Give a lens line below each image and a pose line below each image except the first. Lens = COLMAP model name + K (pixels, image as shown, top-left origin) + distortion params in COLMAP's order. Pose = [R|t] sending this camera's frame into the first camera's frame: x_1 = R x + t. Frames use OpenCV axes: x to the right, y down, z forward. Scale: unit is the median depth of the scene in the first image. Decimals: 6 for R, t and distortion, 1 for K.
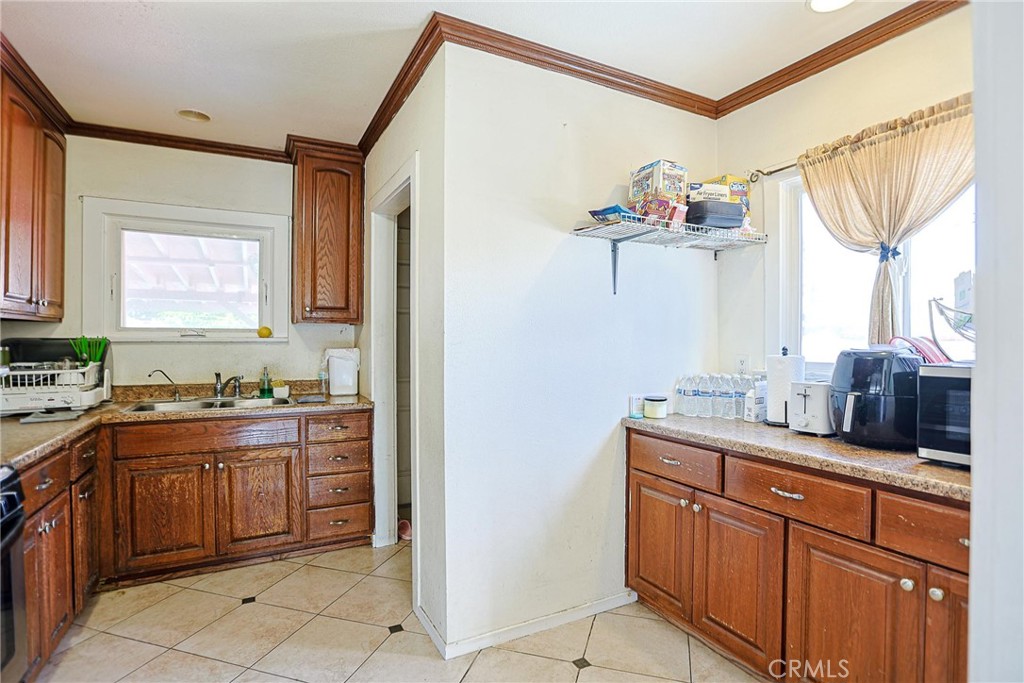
lens RADIAL K [[491.0, 0, 516.9], [0, 491.0, 342.8], [0, 0, 1]] dist [-0.044127, 0.013660]
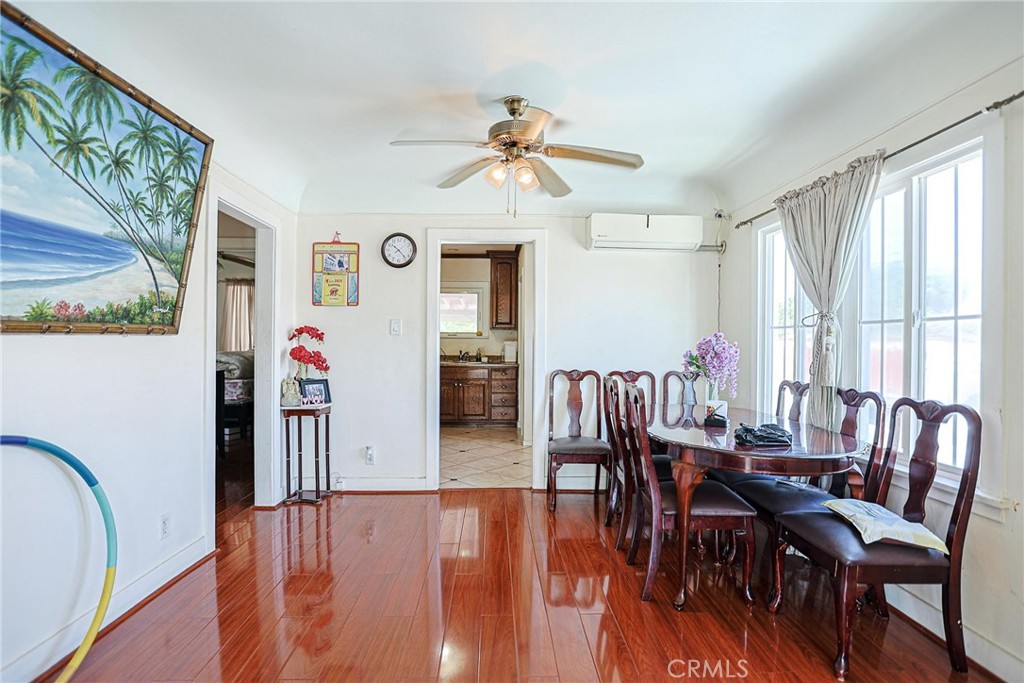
lens RADIAL K [[501.8, 0, 512.0], [0, 501.8, 341.5], [0, 0, 1]] dist [-0.044610, 0.015328]
pose [[0.890674, 0.007102, -0.454586, 0.728230], [-0.009987, 0.999942, -0.003945, 0.023541], [0.454532, 0.008054, 0.890694, -1.083151]]
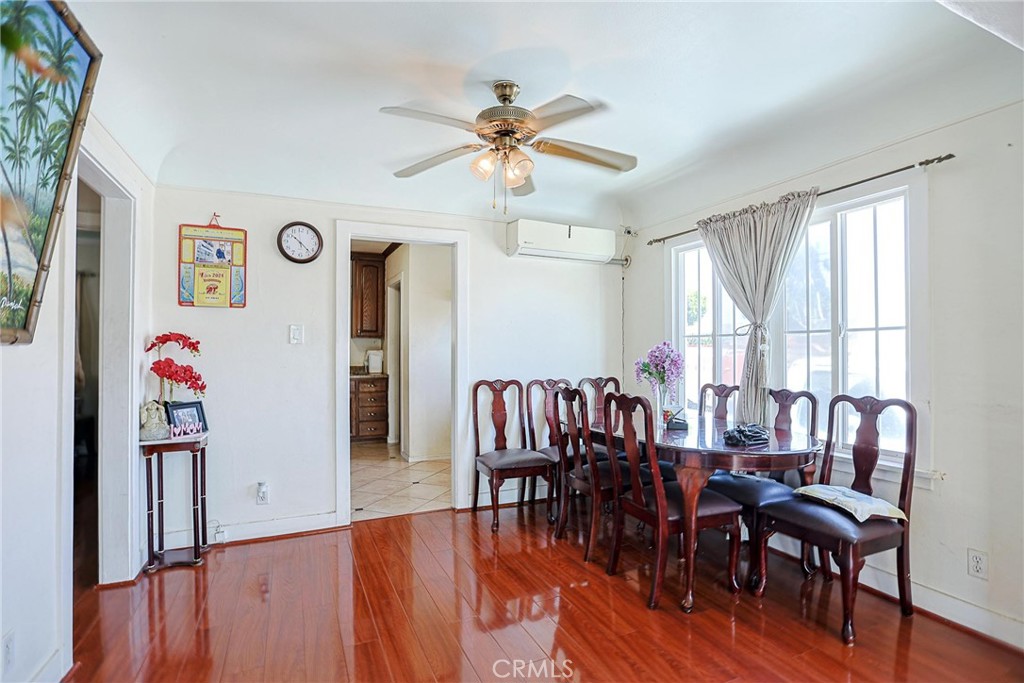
lens RADIAL K [[491.0, 0, 516.9], [0, 491.0, 342.8], [0, 0, 1]] dist [-0.044127, 0.013660]
pose [[0.997231, -0.001204, -0.074362, 0.415873], [-0.000313, 0.999792, -0.020392, 0.023195], [0.074371, 0.020359, 0.997023, -1.071258]]
